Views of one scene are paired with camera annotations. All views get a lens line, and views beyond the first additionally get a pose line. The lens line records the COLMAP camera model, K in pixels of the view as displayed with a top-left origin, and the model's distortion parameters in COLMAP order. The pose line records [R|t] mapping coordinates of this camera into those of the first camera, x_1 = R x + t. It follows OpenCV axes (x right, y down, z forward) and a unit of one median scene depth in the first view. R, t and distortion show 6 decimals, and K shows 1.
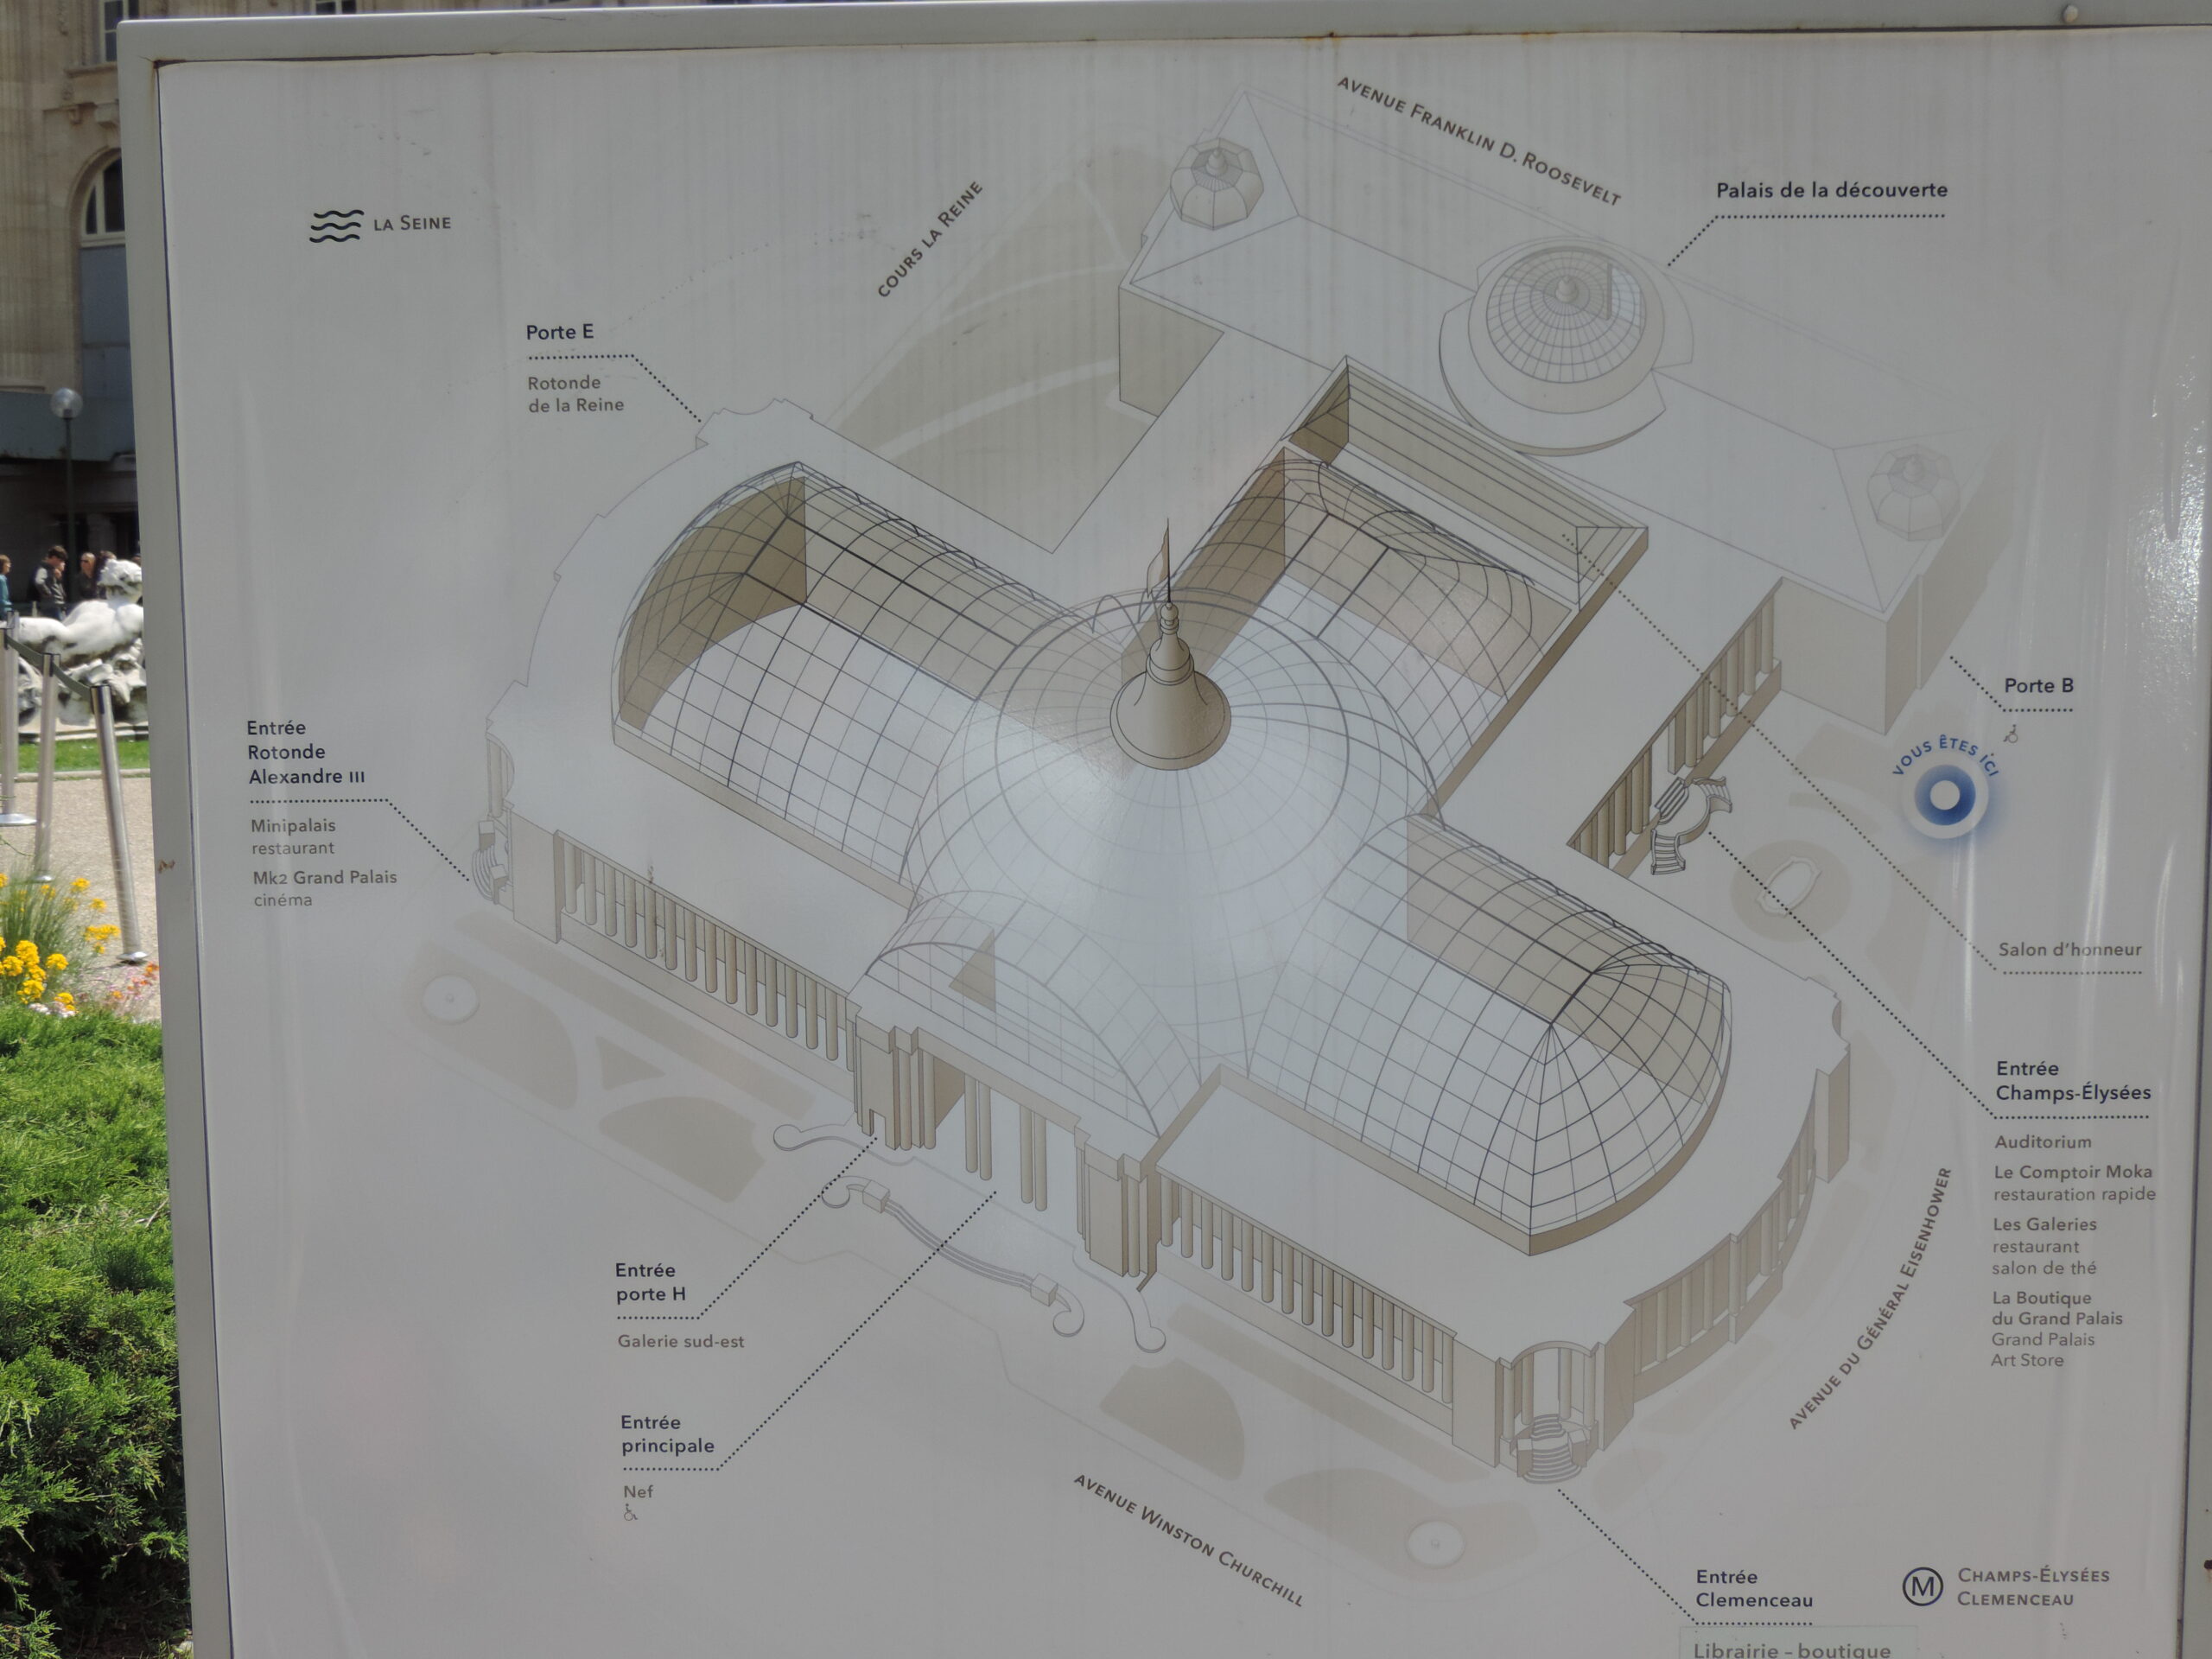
lens RADIAL K [[3034.0, 0, 1105.1], [0, 3034.0, 838.7], [0, 0, 1]] dist [-0.042214, 0.000000]
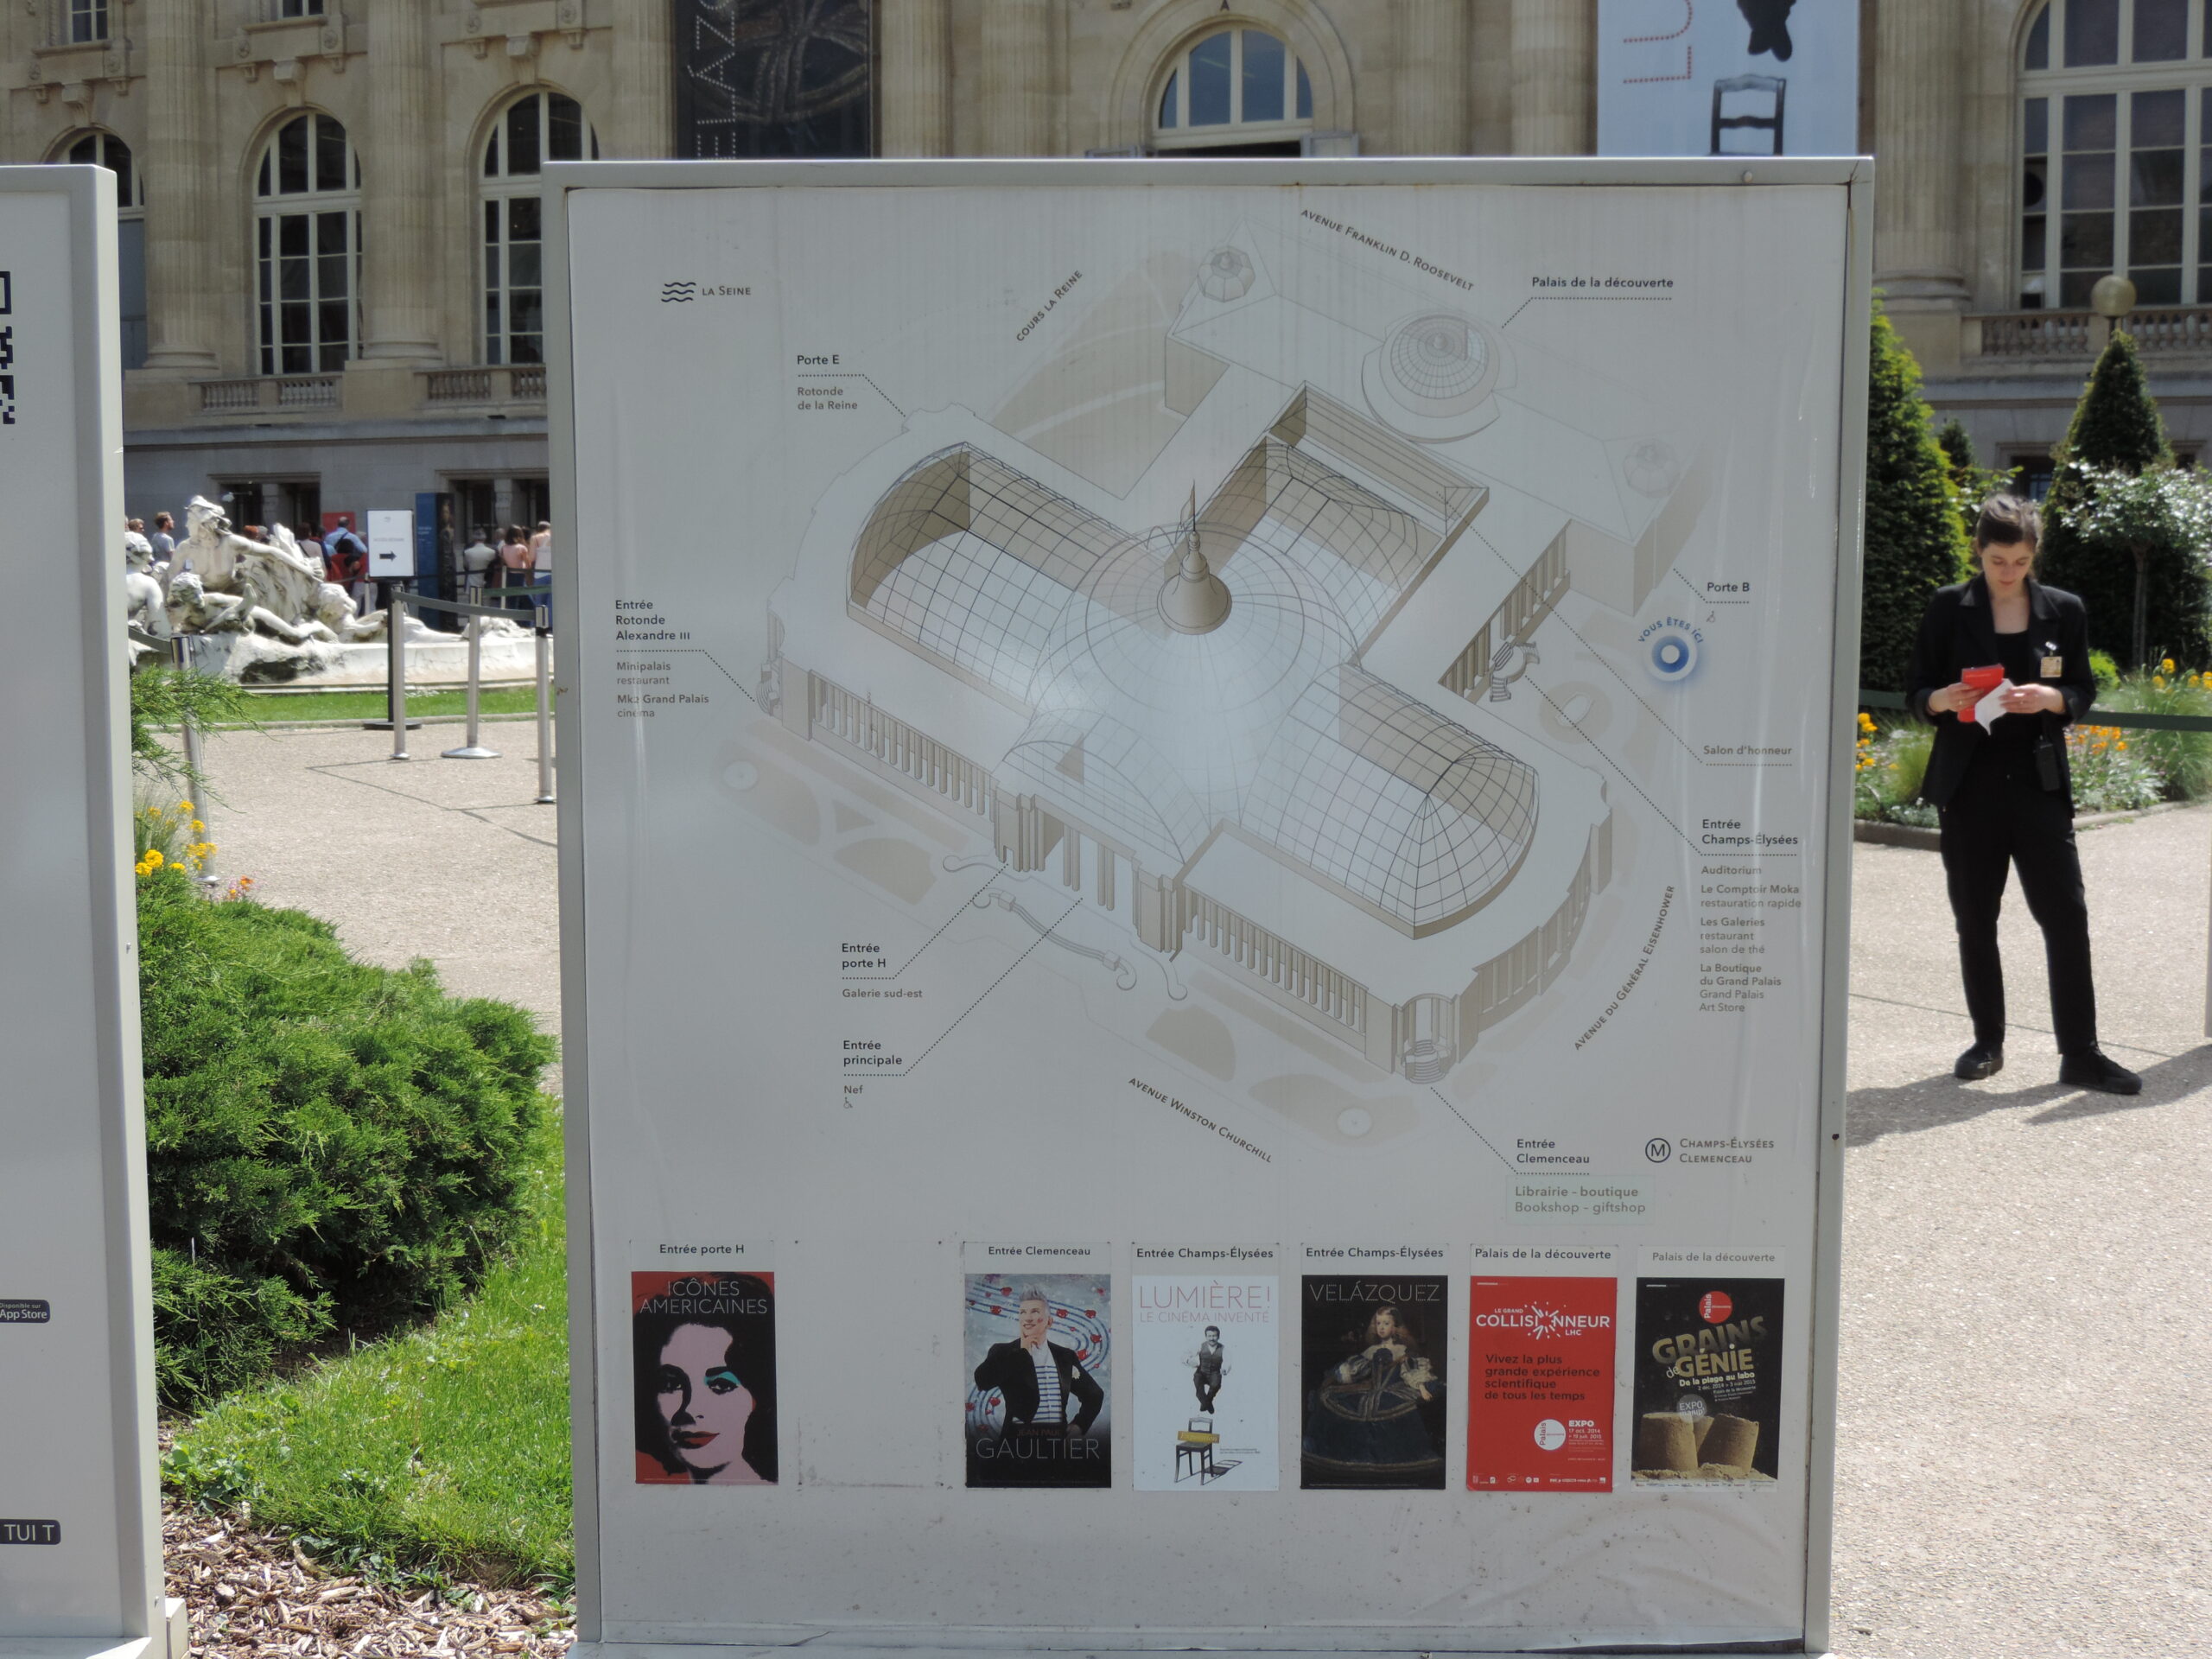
lens RADIAL K [[3034.0, 0, 1107.4], [0, 3034.0, 820.3], [0, 0, 1]] dist [-0.042214, 0.000000]
pose [[0.999773, 0.008300, 0.019601, -0.055256], [-0.008269, 0.999964, -0.001668, 0.078884], [-0.019614, 0.001505, 0.999806, -0.612889]]
